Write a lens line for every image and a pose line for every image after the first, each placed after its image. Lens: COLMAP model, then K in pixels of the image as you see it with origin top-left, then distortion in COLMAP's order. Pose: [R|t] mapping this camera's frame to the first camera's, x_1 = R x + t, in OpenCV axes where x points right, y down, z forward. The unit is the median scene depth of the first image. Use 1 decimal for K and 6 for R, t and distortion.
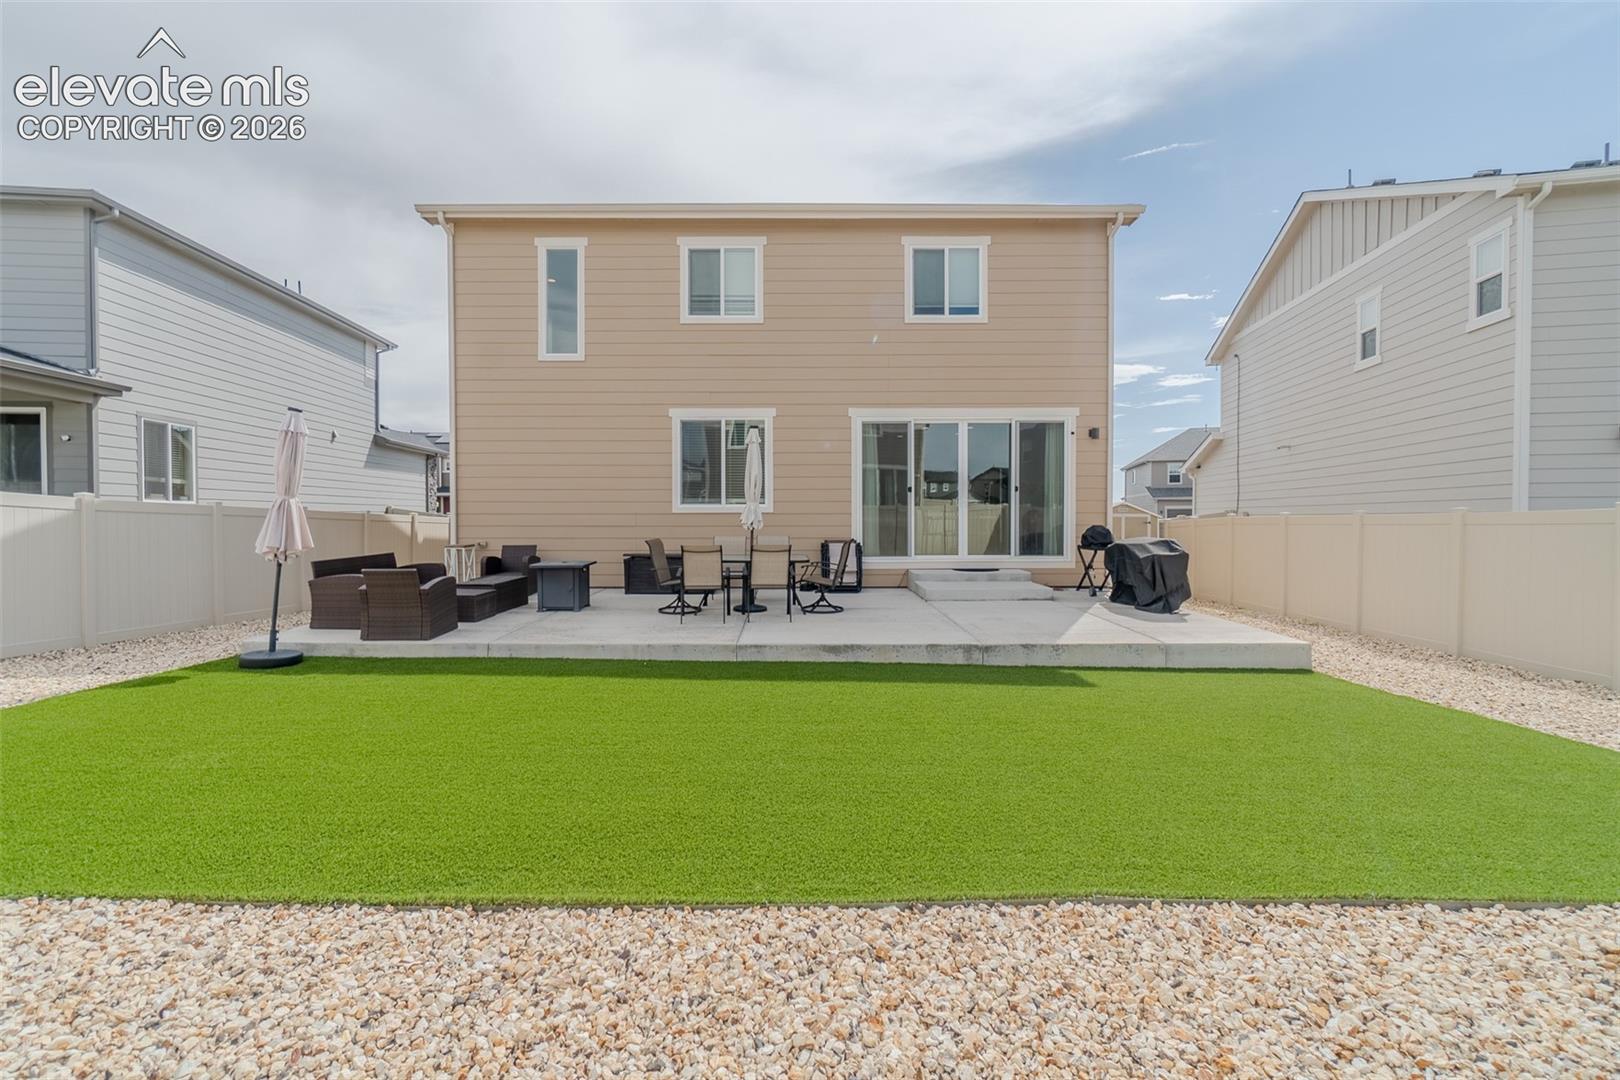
lens RADIAL K [[698.9, 0, 801.2], [0, 698.9, 531.6], [0, 0, 1]] dist [-0.000921, 0.000051]
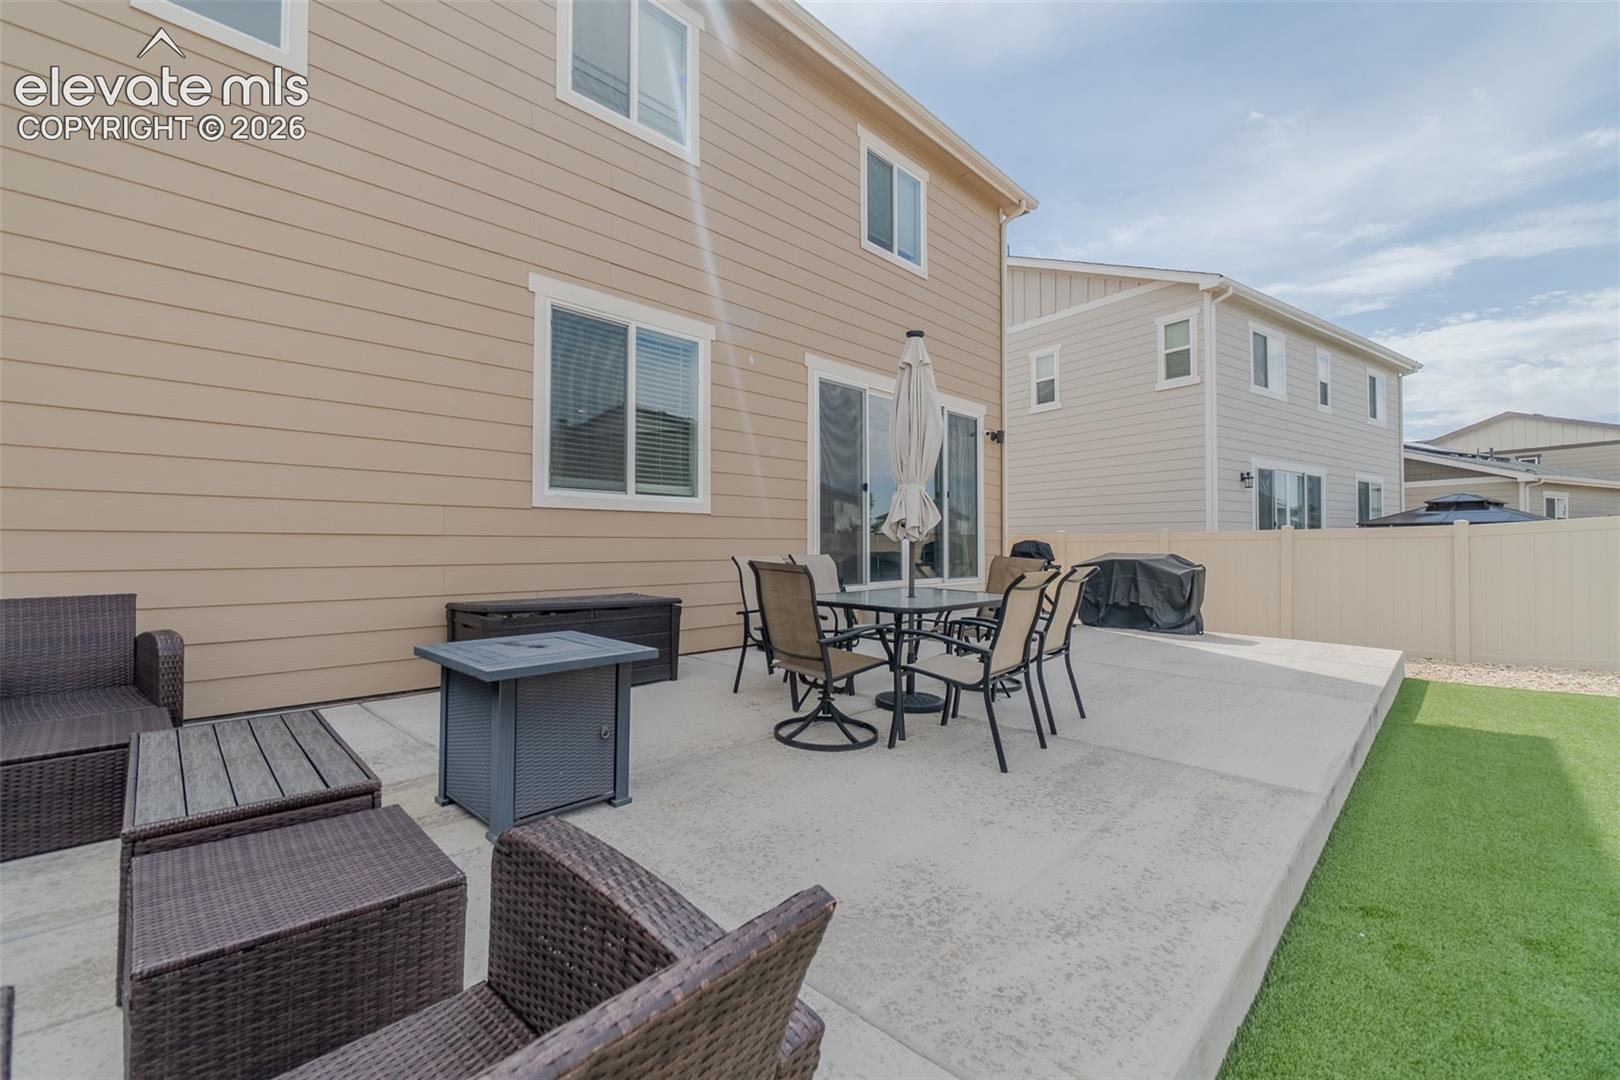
lens RADIAL K [[689.9, 0, 804.2], [0, 689.9, 533.7], [0, 0, 1]] dist [-0.012120, 0.000178]
pose [[0.698625, 0.013312, 0.715364, -0.377424], [0.011151, 0.999503, -0.029489, 0.004913], [-0.715401, 0.028579, 0.698129, 0.574458]]
